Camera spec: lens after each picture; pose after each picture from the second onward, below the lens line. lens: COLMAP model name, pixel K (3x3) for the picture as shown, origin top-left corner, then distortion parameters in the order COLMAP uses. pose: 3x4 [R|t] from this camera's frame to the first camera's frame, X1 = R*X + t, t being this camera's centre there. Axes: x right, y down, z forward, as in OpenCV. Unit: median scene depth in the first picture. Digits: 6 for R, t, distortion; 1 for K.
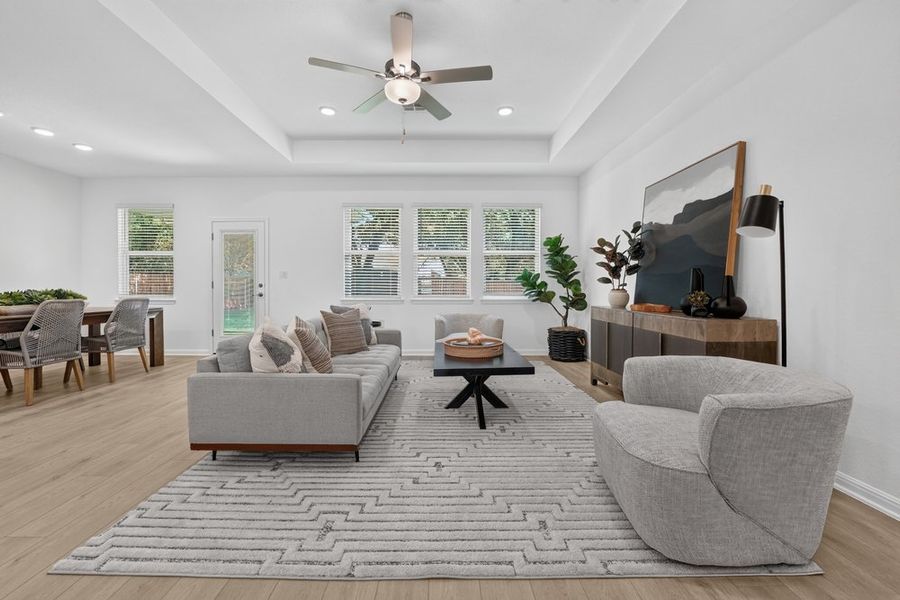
lens RADIAL K [[373.6, 0, 449.8], [0, 373.6, 293.9], [0, 0, 1]] dist [-0.023159, -0.000053]
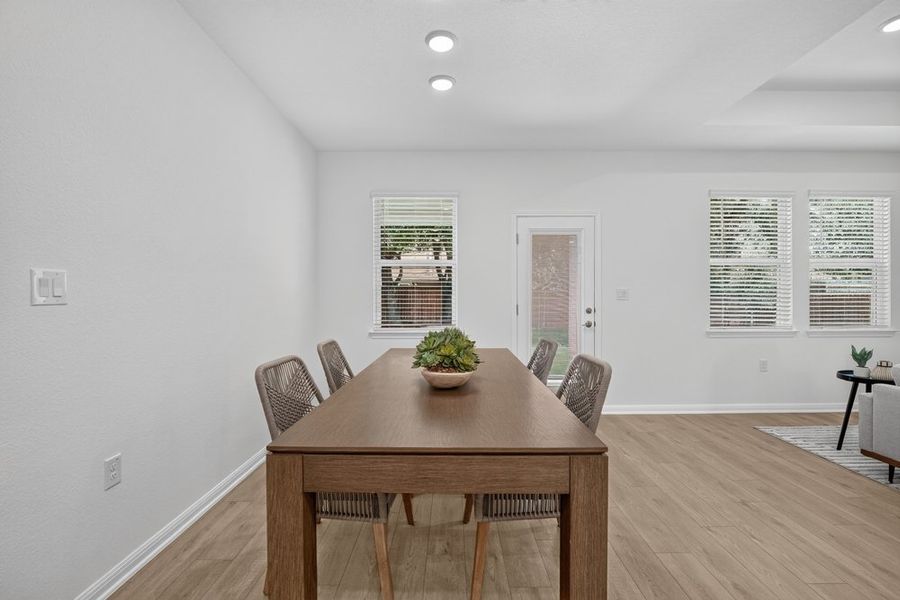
lens RADIAL K [[396.3, 0, 450.0], [0, 396.3, 300.0], [0, 0, 1]] dist [-0.029527, -0.000125]
pose [[0.999934, -0.002326, -0.011280, -1.418167], [0.002122, 0.999836, -0.017990, -0.056026], [0.011320, 0.017965, 0.999775, 0.522590]]
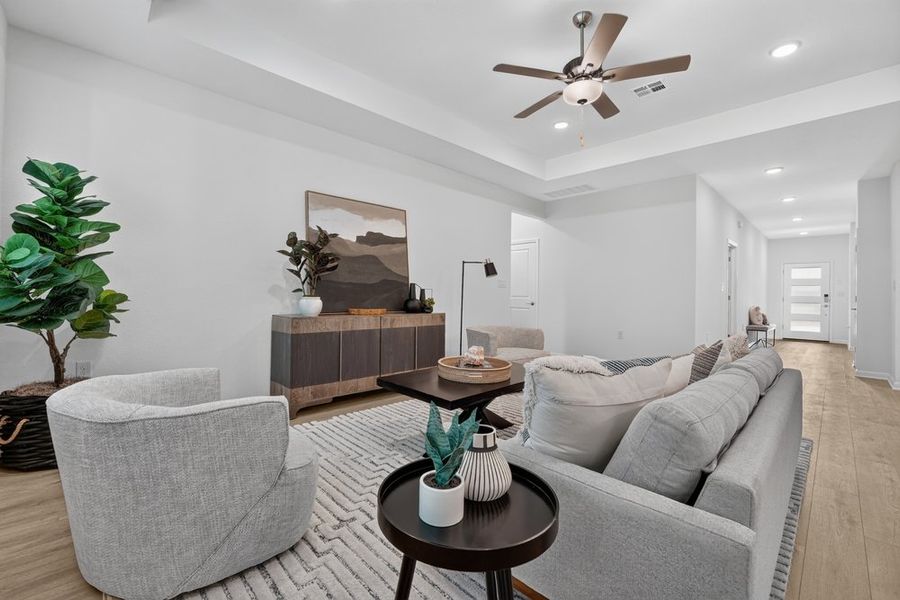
lens RADIAL K [[375.7, 0, 450.0], [0, 375.7, 300.0], [0, 0, 1]] dist [-0.023266, -0.000034]
pose [[-0.693087, -0.020824, 0.720553, -0.546968], [-0.002928, 0.999656, 0.026073, -0.034918], [-0.720848, 0.015961, -0.692909, 1.777286]]
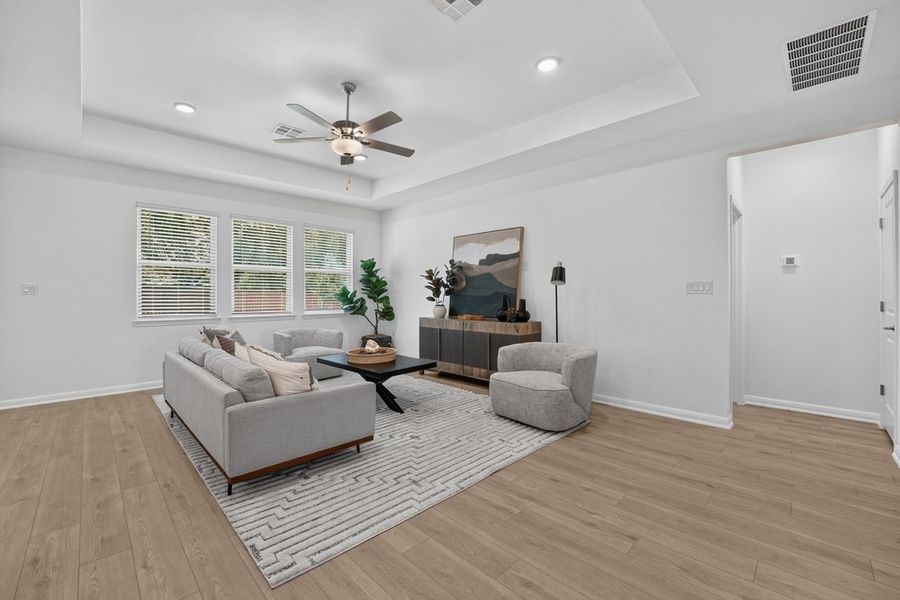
lens RADIAL K [[375.7, 0, 450.0], [0, 375.7, 300.0], [0, 0, 1]] dist [-0.023266, -0.000034]
pose [[0.713482, -0.011020, 0.700587, -0.687798], [0.012567, 0.999917, 0.002930, -0.046088], [-0.700561, 0.006714, 0.713561, -0.085190]]
